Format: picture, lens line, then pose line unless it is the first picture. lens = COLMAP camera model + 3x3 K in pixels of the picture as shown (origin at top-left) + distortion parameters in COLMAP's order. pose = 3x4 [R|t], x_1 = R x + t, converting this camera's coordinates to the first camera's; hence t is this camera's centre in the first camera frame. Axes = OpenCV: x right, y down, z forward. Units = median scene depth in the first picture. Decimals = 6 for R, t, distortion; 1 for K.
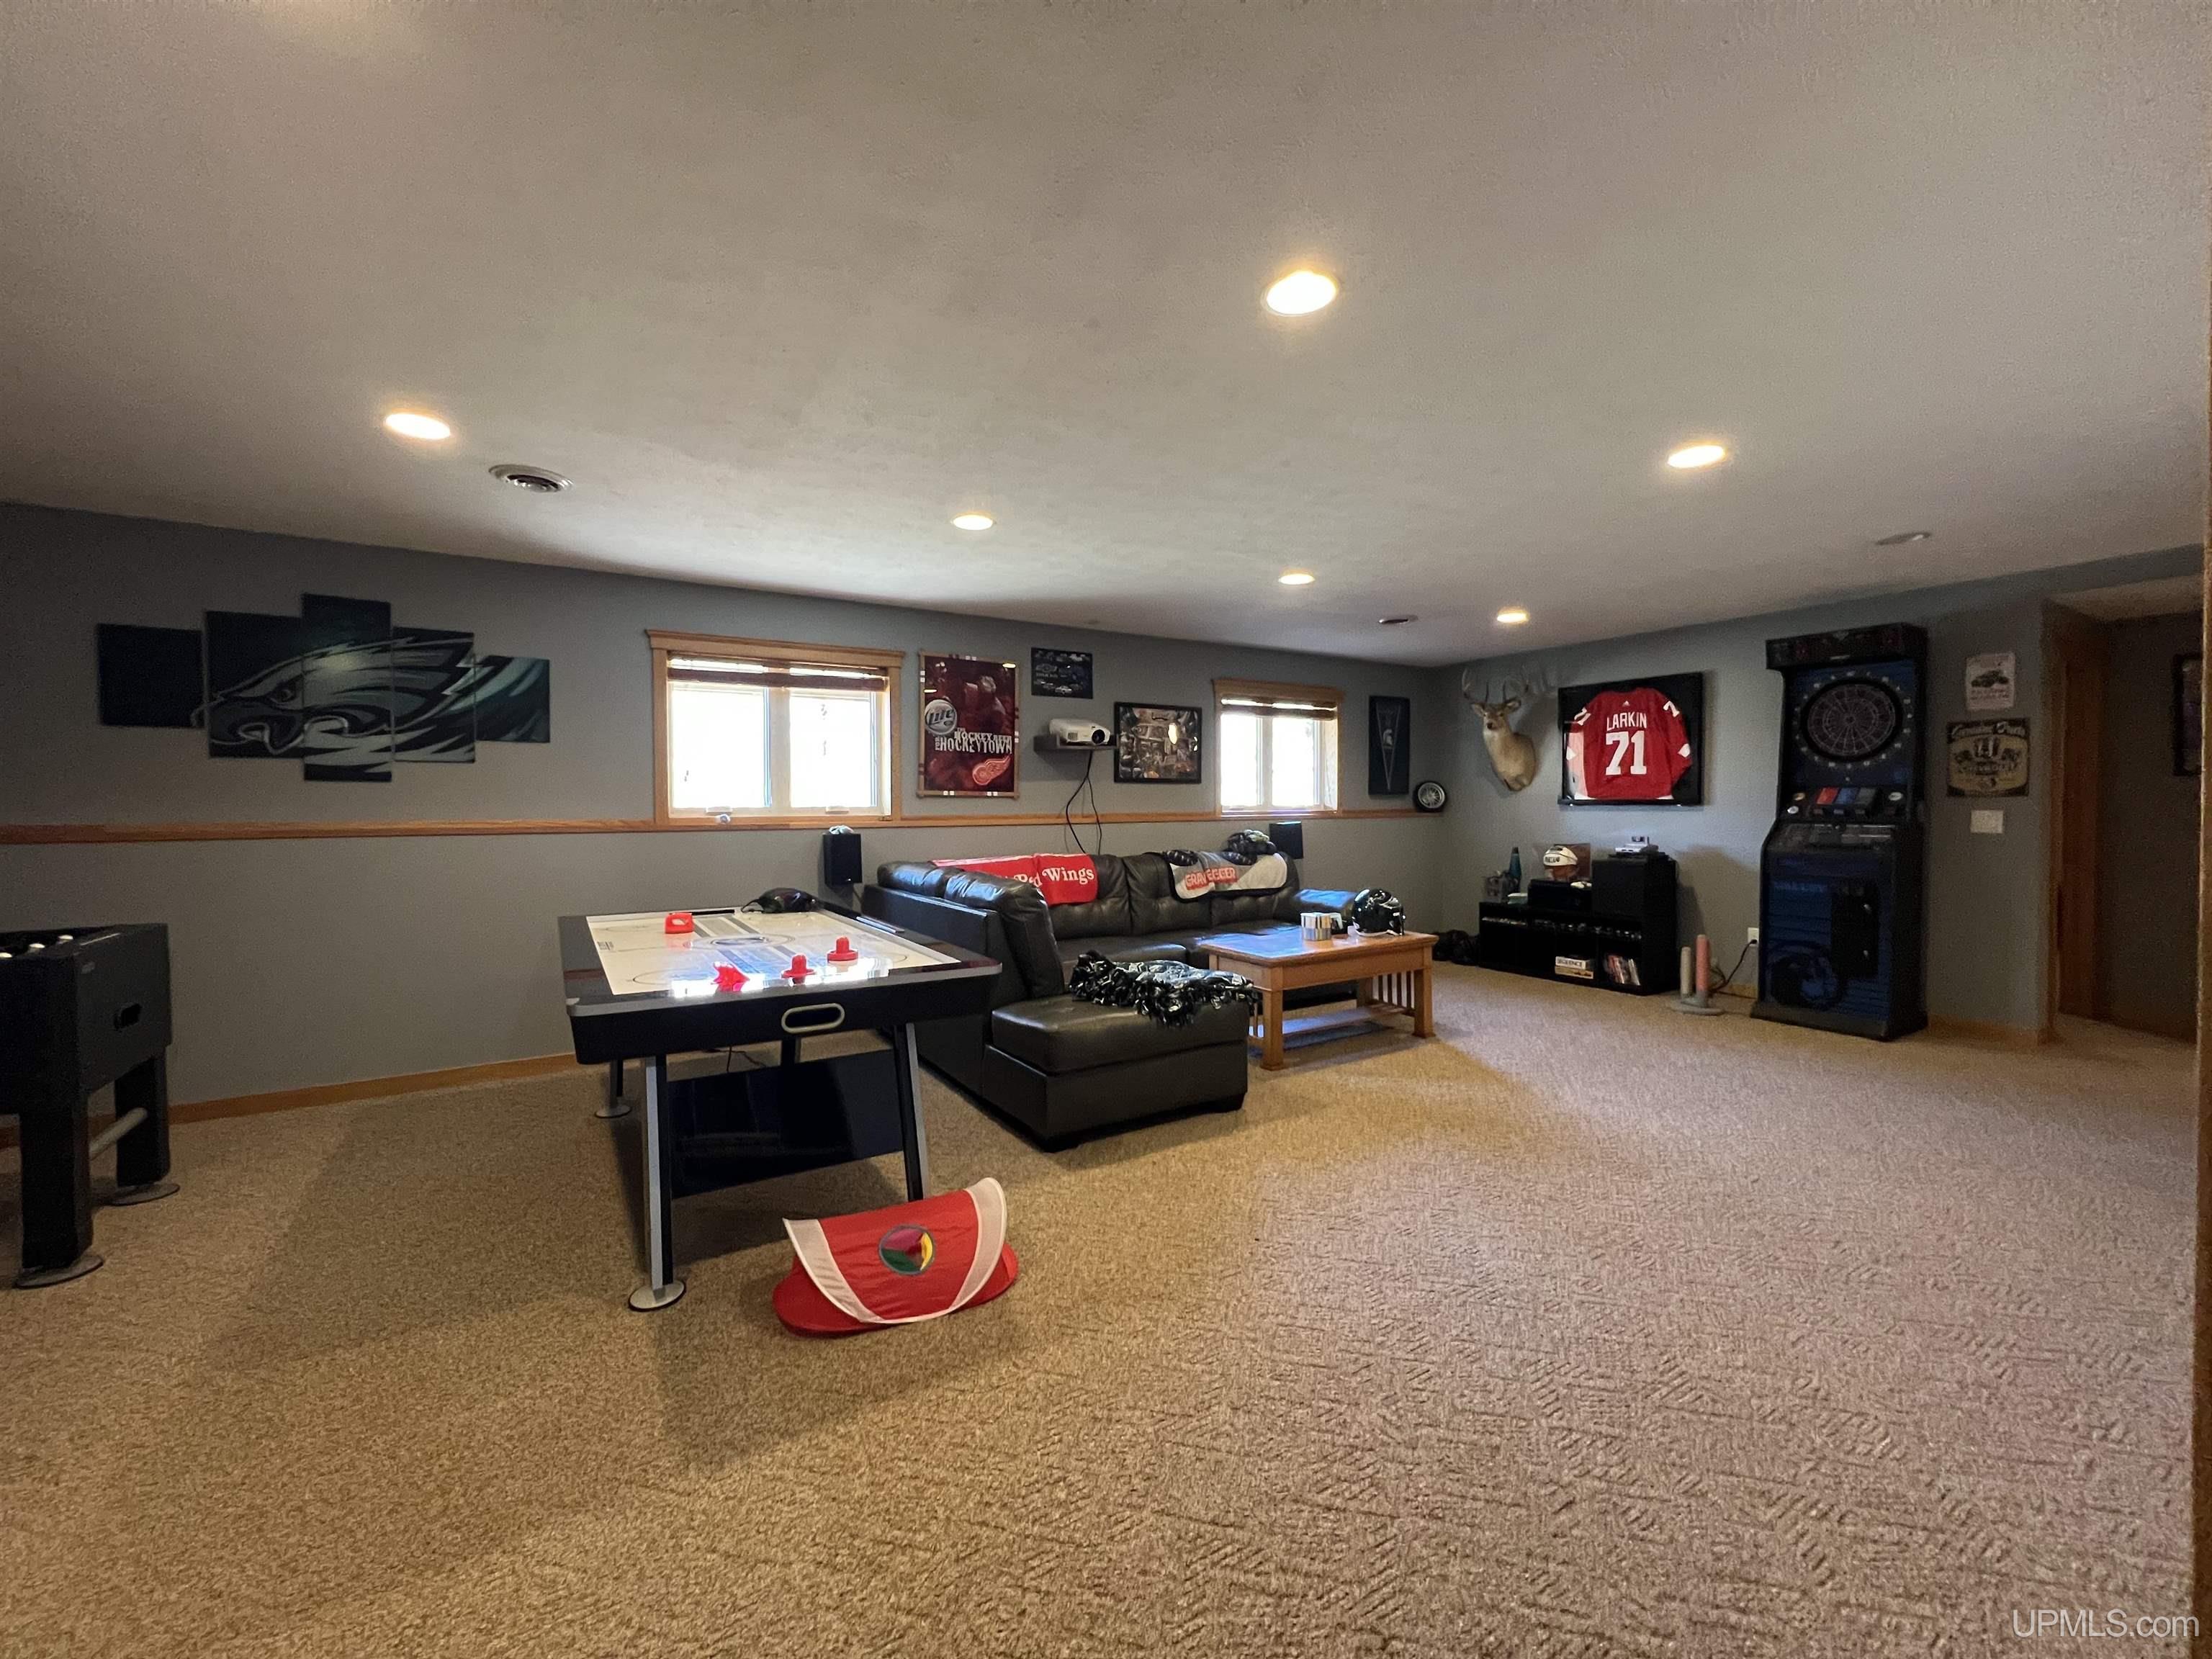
lens RADIAL K [[881.2, 0, 1099.3], [0, 881.2, 828.8], [0, 0, 1]] dist [-0.002119, 0.000428]
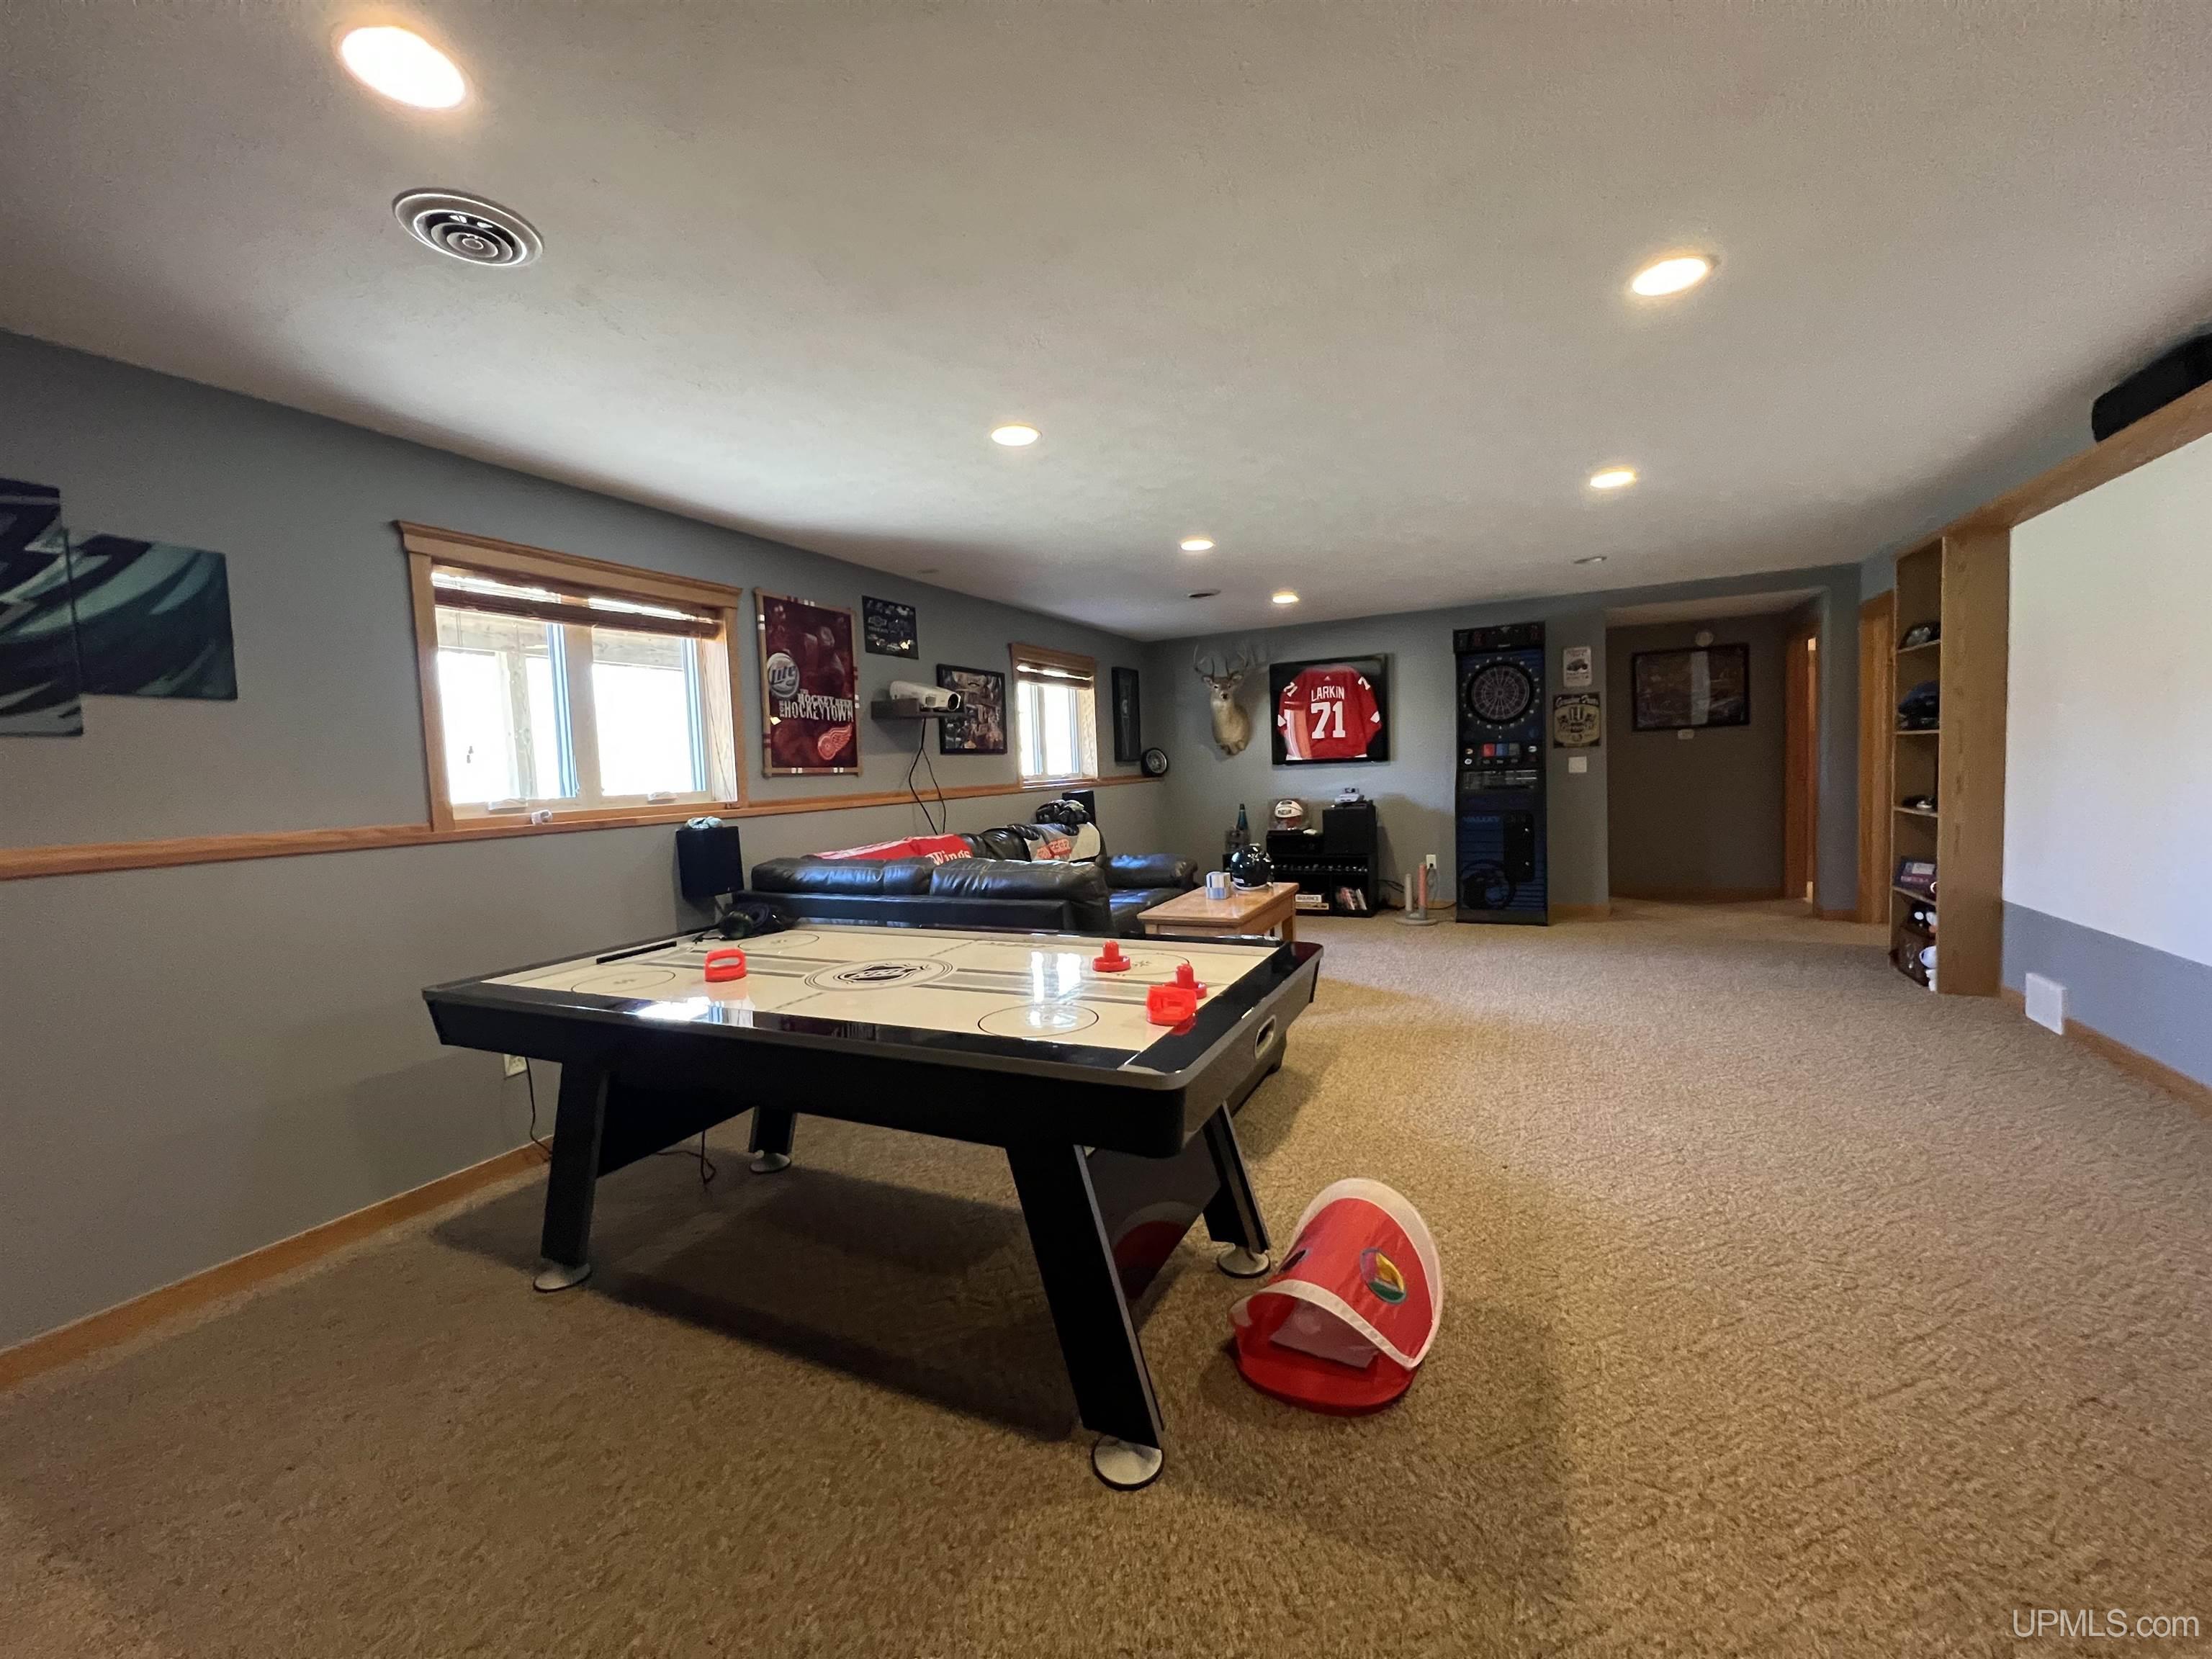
lens RADIAL K [[881.2, 0, 1105.0], [0, 881.2, 829.6], [0, 0, 1]] dist [-0.002119, 0.000428]
pose [[0.844925, -0.069200, 0.530390, -0.367611], [0.054823, 0.997578, 0.042818, -0.005968], [-0.532068, -0.007101, 0.846672, 0.172611]]
